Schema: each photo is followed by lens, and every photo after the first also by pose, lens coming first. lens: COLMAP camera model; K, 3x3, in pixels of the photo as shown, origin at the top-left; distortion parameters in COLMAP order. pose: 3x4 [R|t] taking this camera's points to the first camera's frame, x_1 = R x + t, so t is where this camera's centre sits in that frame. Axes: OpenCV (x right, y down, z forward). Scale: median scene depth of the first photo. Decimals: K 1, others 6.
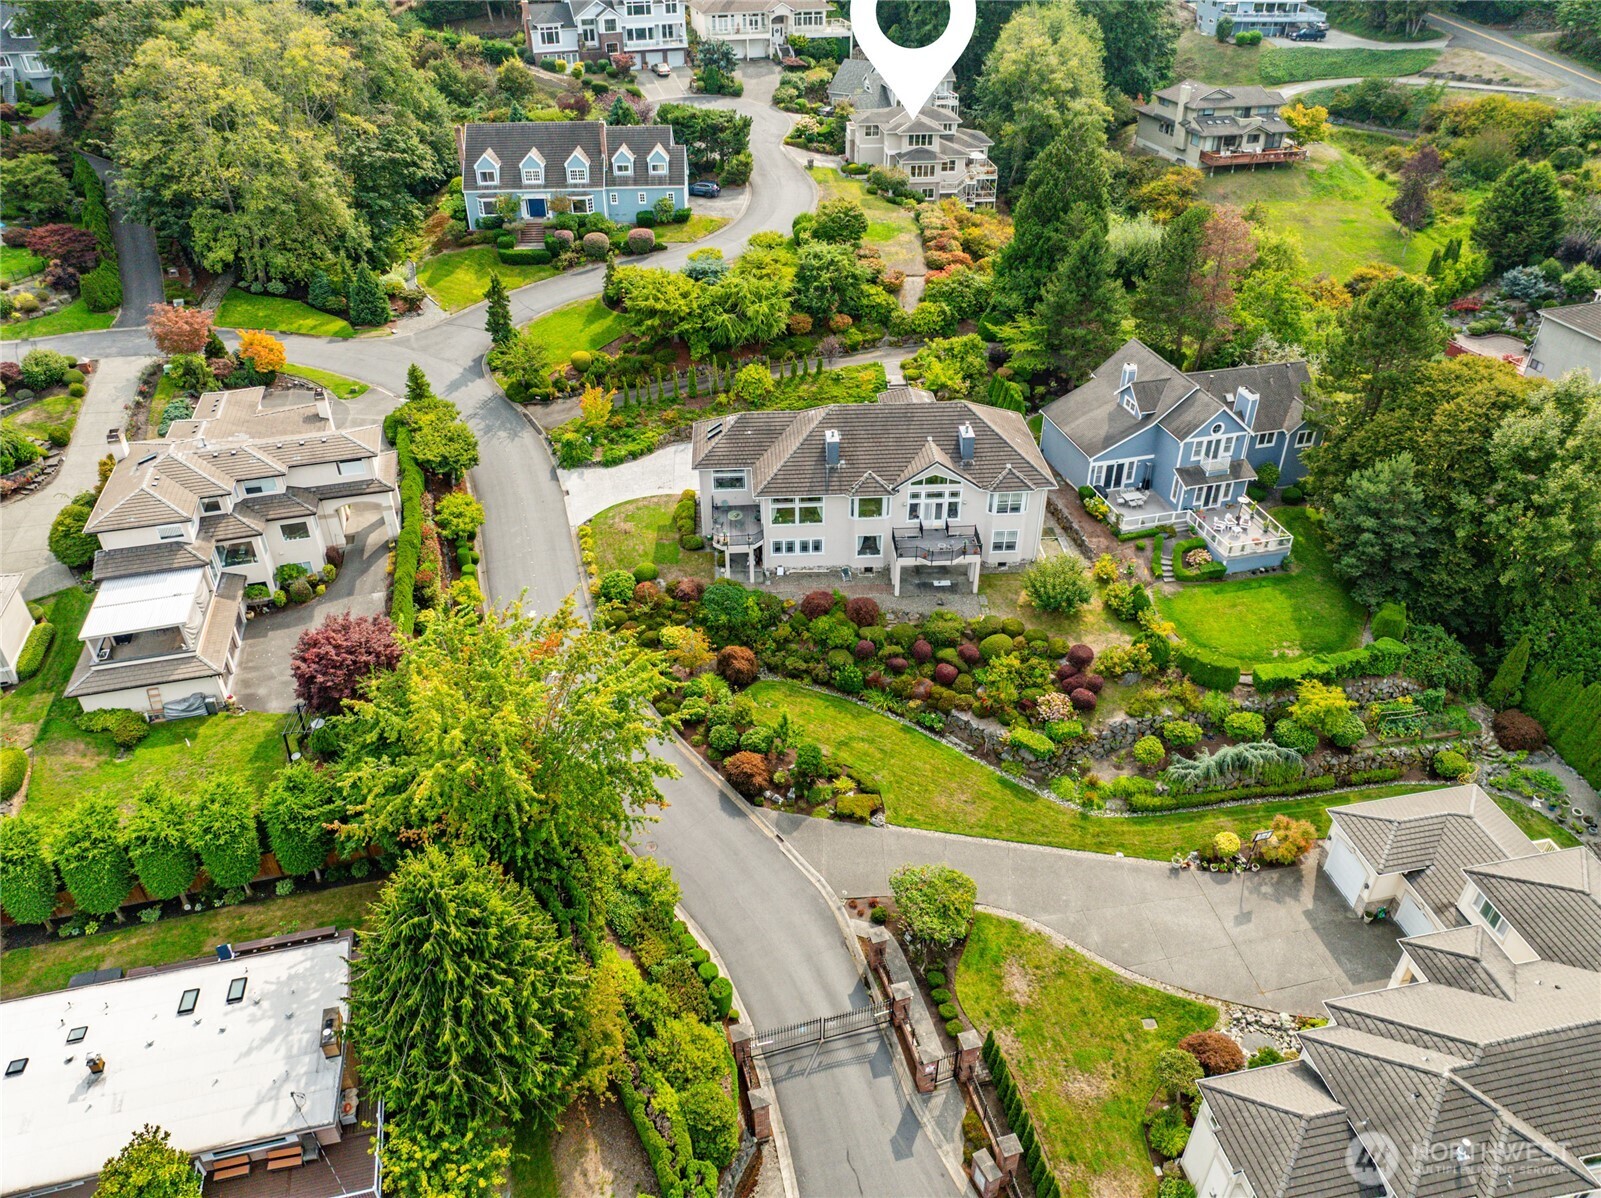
lens RADIAL K [[1131.0, 0, 800.5], [0, 1131.0, 599.0], [0, 0, 1]] dist [-0.040208, 0.002130]
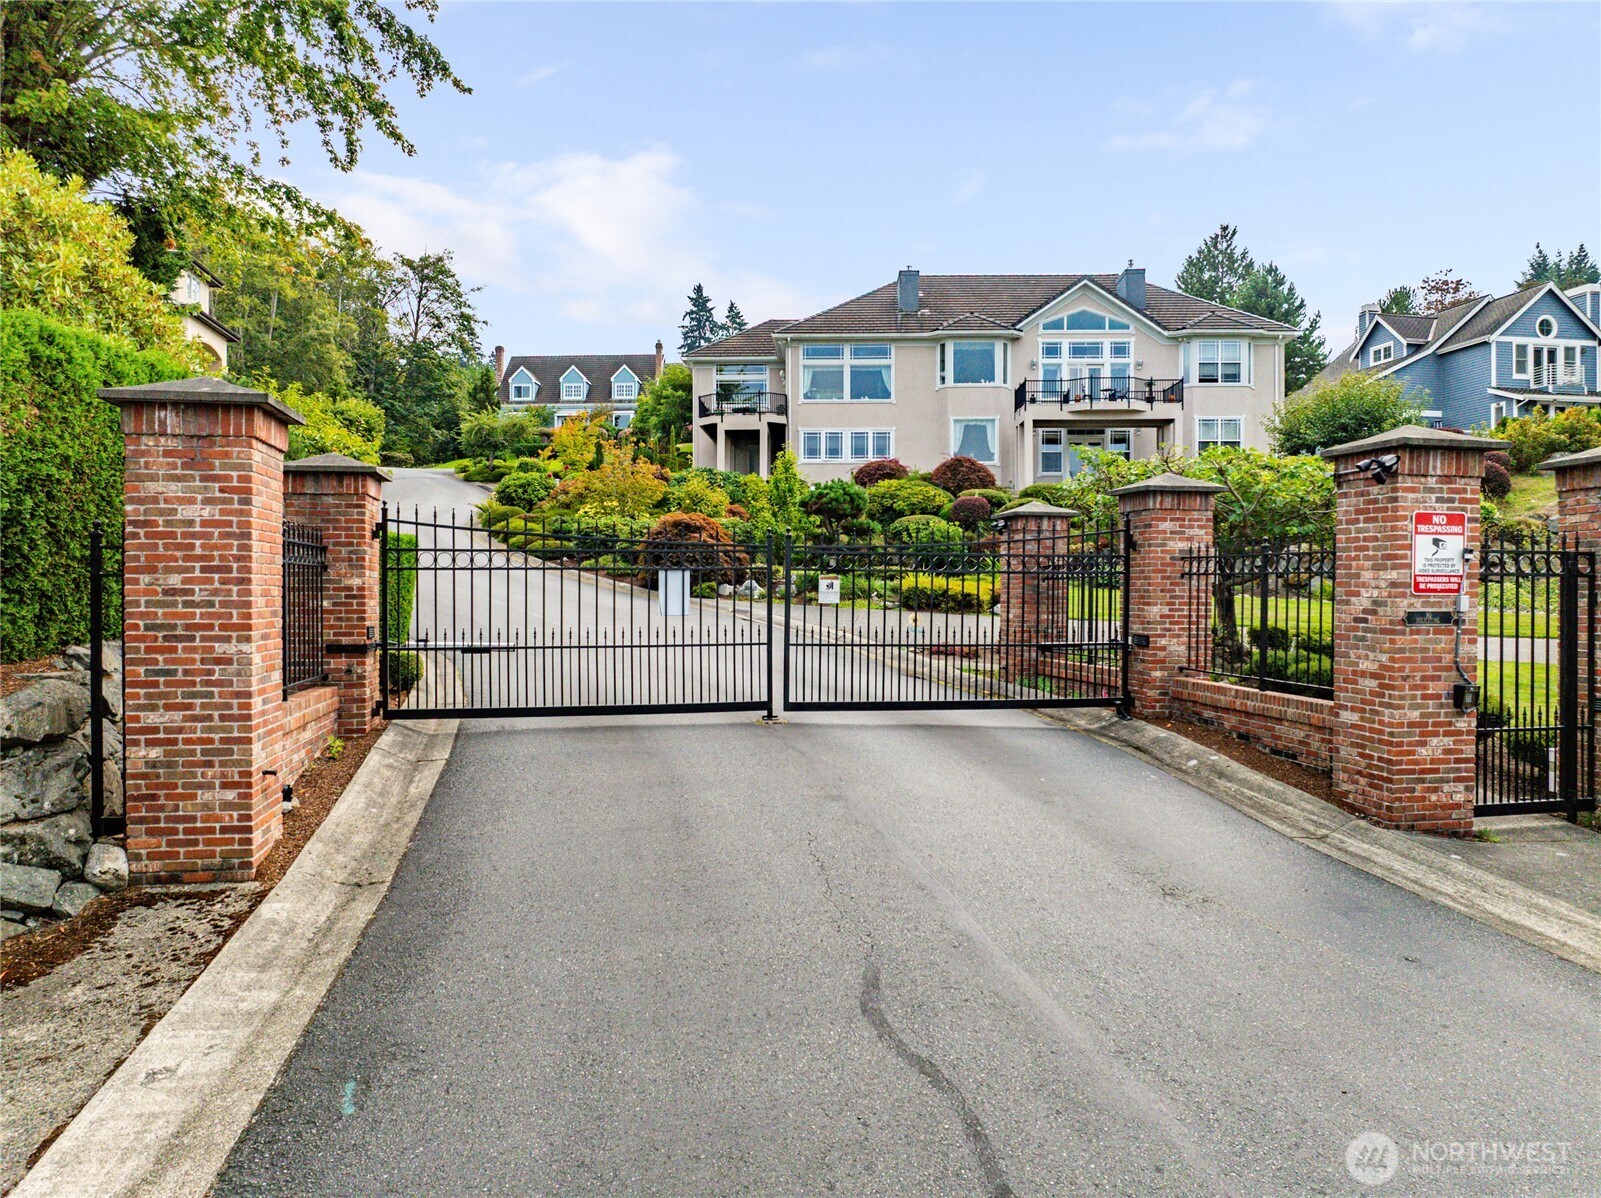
lens RADIAL K [[1131.0, 0, 800.5], [0, 1131.0, 599.0], [0, 0, 1]] dist [-0.040208, 0.002130]
pose [[0.995417, 0.007339, -0.095352, 0.027948], [-0.058833, 0.833047, -0.550064, 0.322682], [0.075396, 0.553153, 0.829661, 0.551654]]
